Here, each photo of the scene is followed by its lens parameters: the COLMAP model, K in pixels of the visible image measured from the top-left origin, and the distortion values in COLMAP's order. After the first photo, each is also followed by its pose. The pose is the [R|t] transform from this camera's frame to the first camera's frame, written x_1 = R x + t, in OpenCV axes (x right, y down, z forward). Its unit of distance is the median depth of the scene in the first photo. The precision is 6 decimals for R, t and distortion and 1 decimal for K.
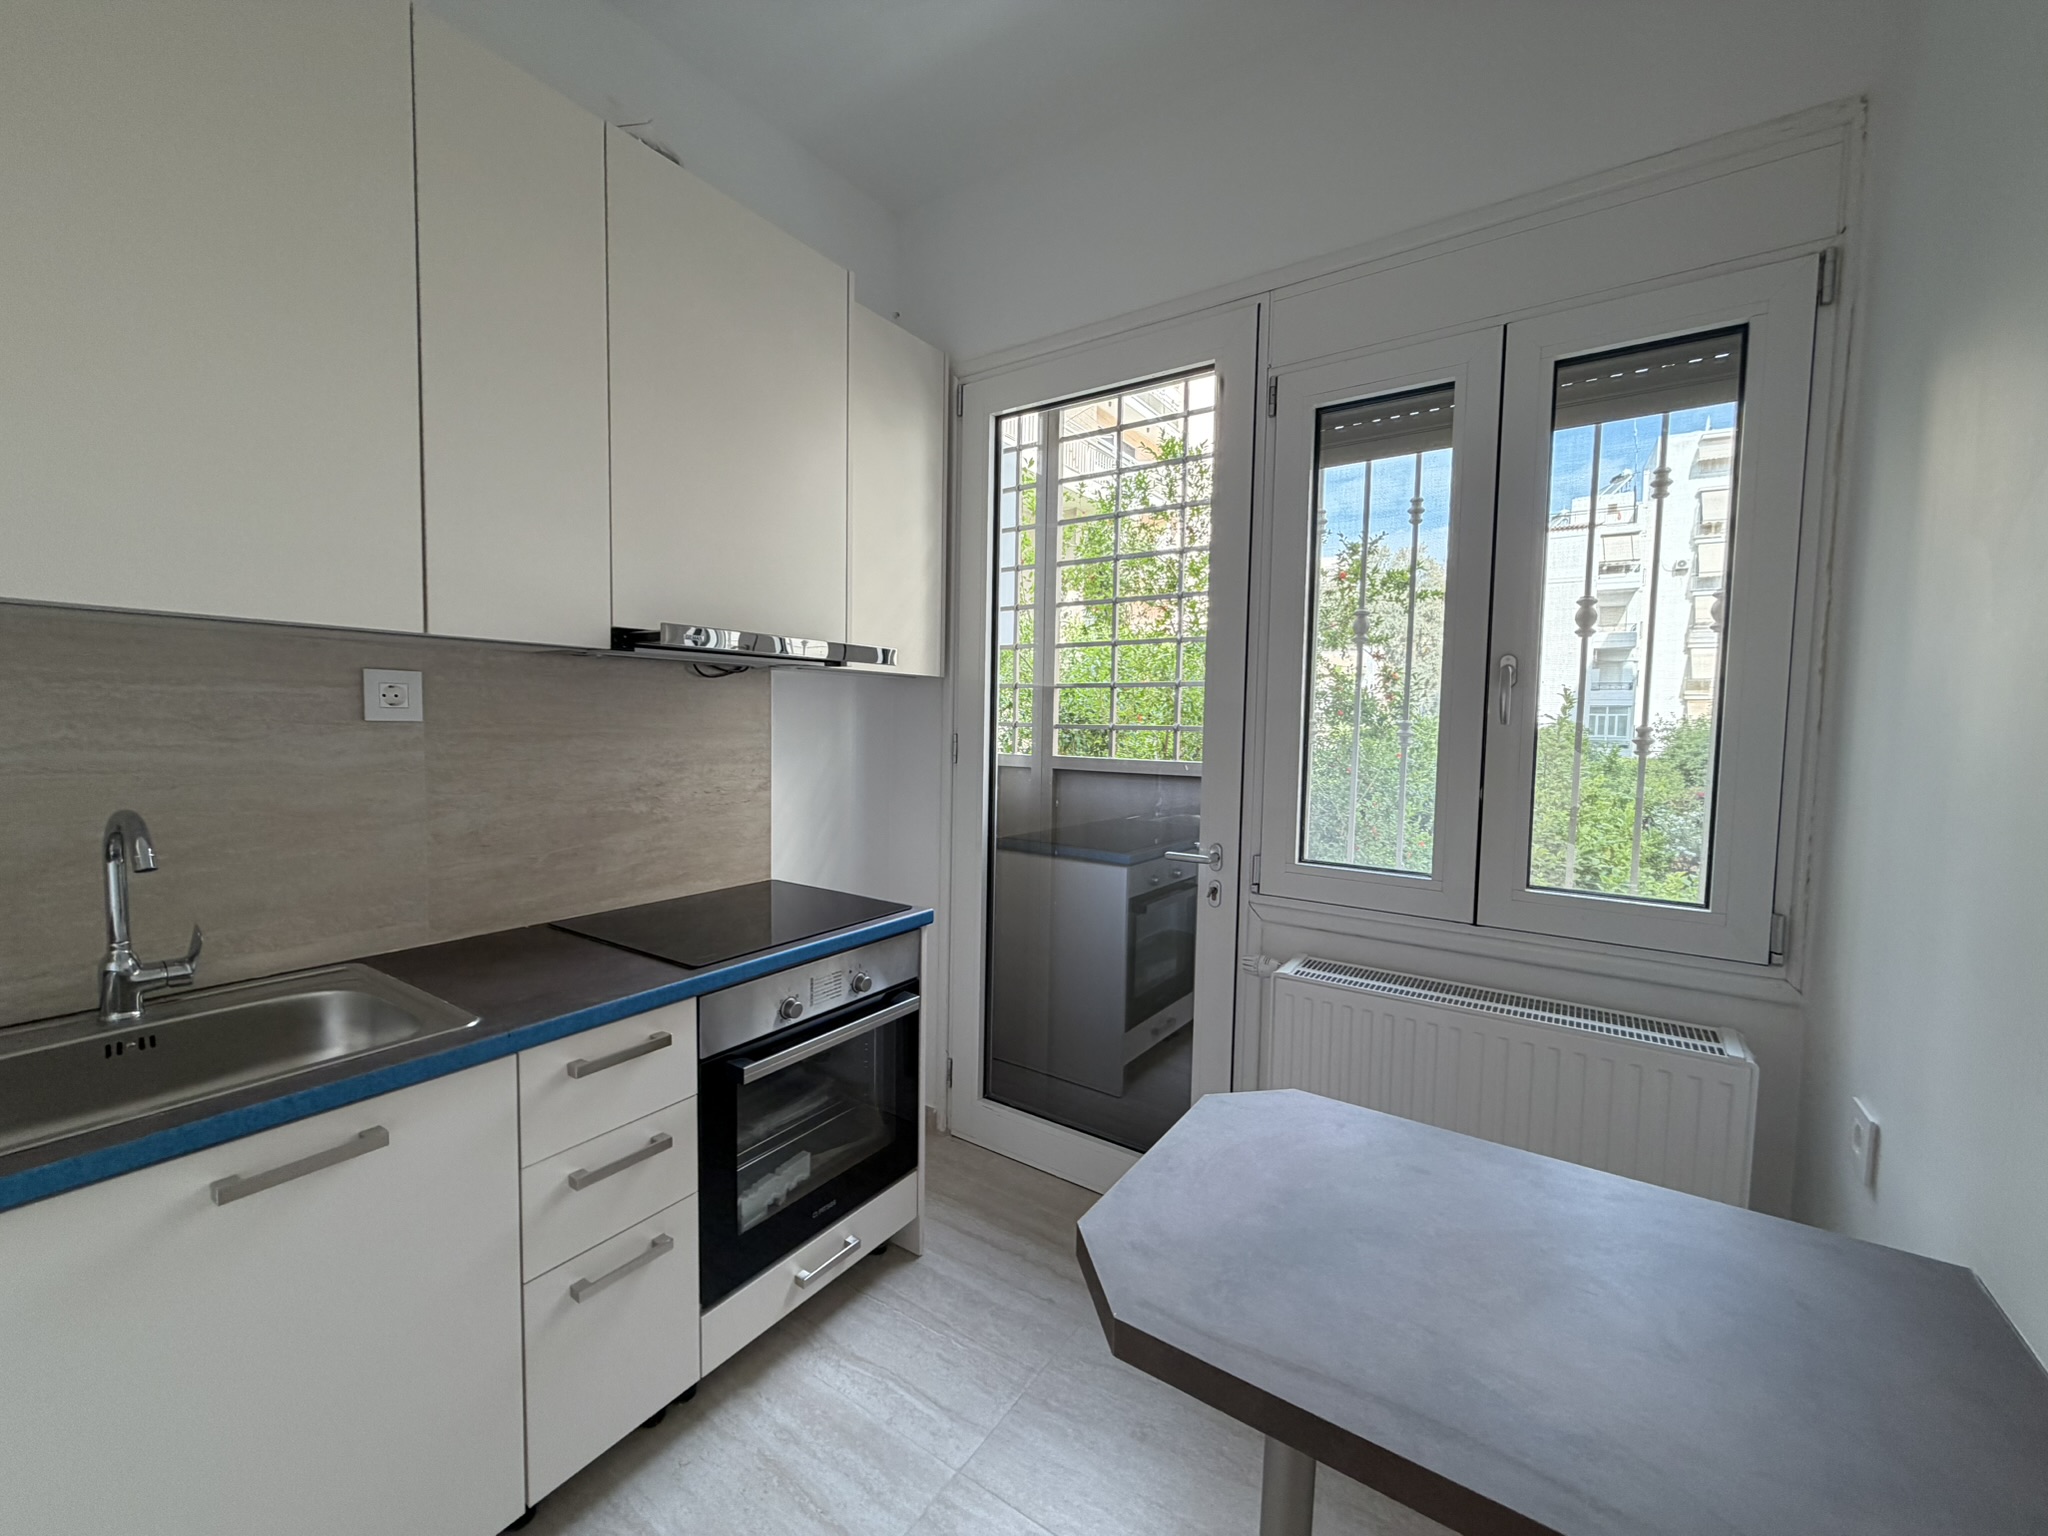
lens RADIAL K [[817.4, 0, 1021.6], [0, 817.4, 772.9], [0, 0, 1]] dist [-0.000356, -0.000345]
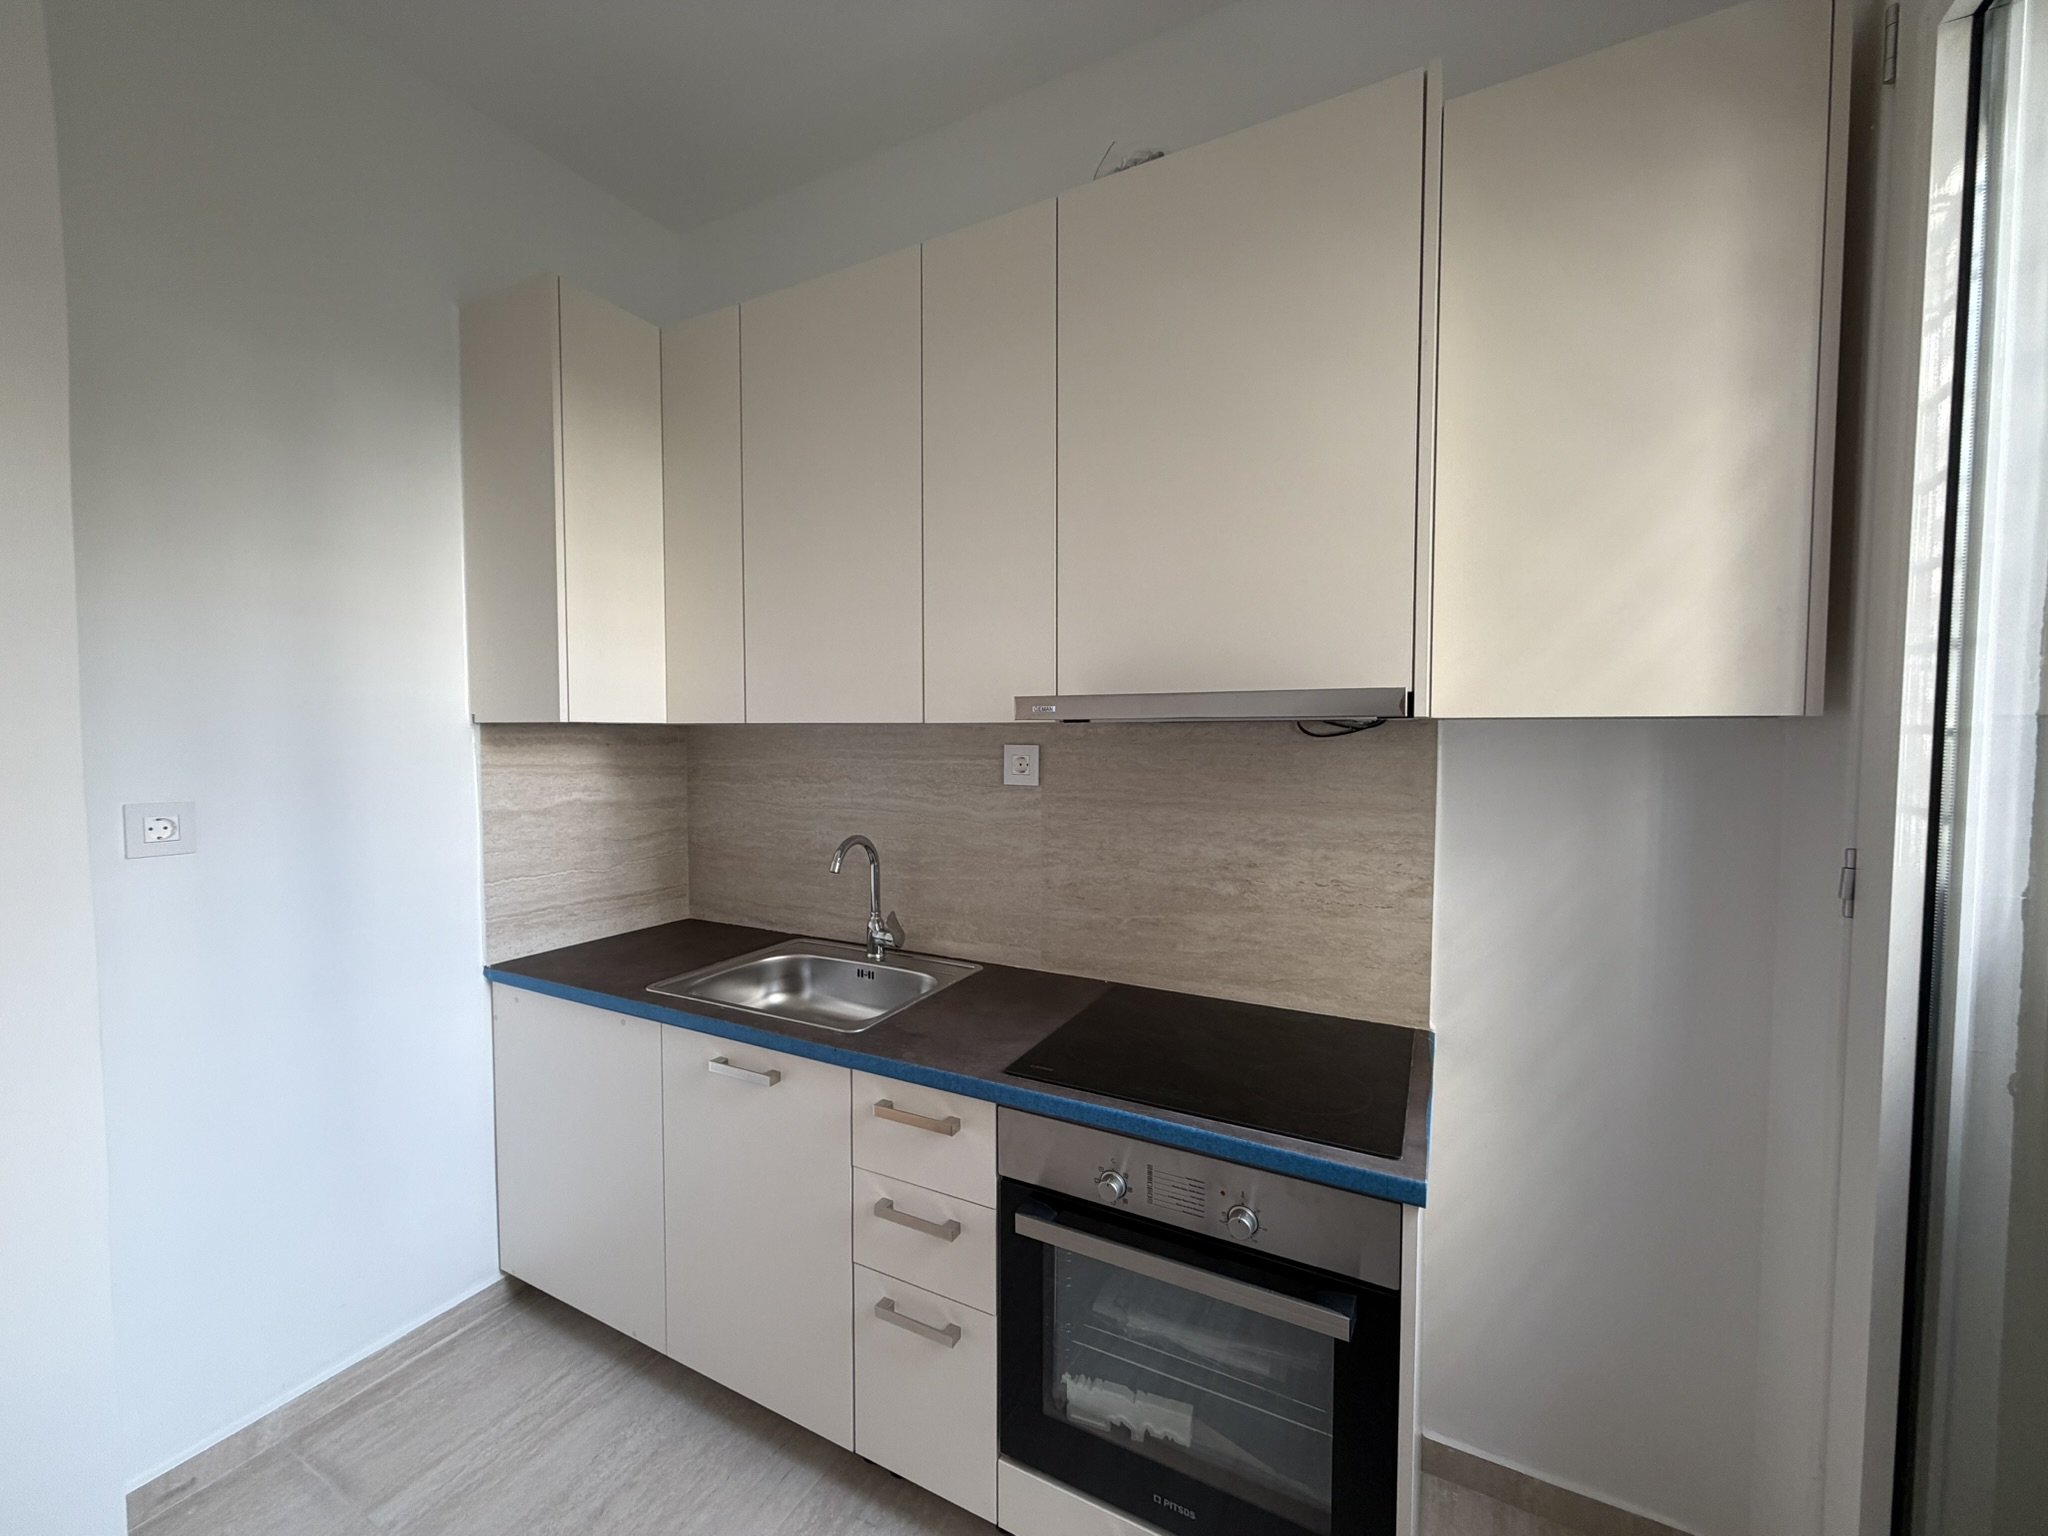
lens RADIAL K [[817.4, 0, 1028.3], [0, 817.4, 771.0], [0, 0, 1]] dist [-0.000356, -0.000345]
pose [[0.104230, 0.029460, -0.994117, 0.418277], [-0.064268, 0.997672, 0.022827, -0.099690], [0.992474, 0.061511, 0.105881, 0.760627]]
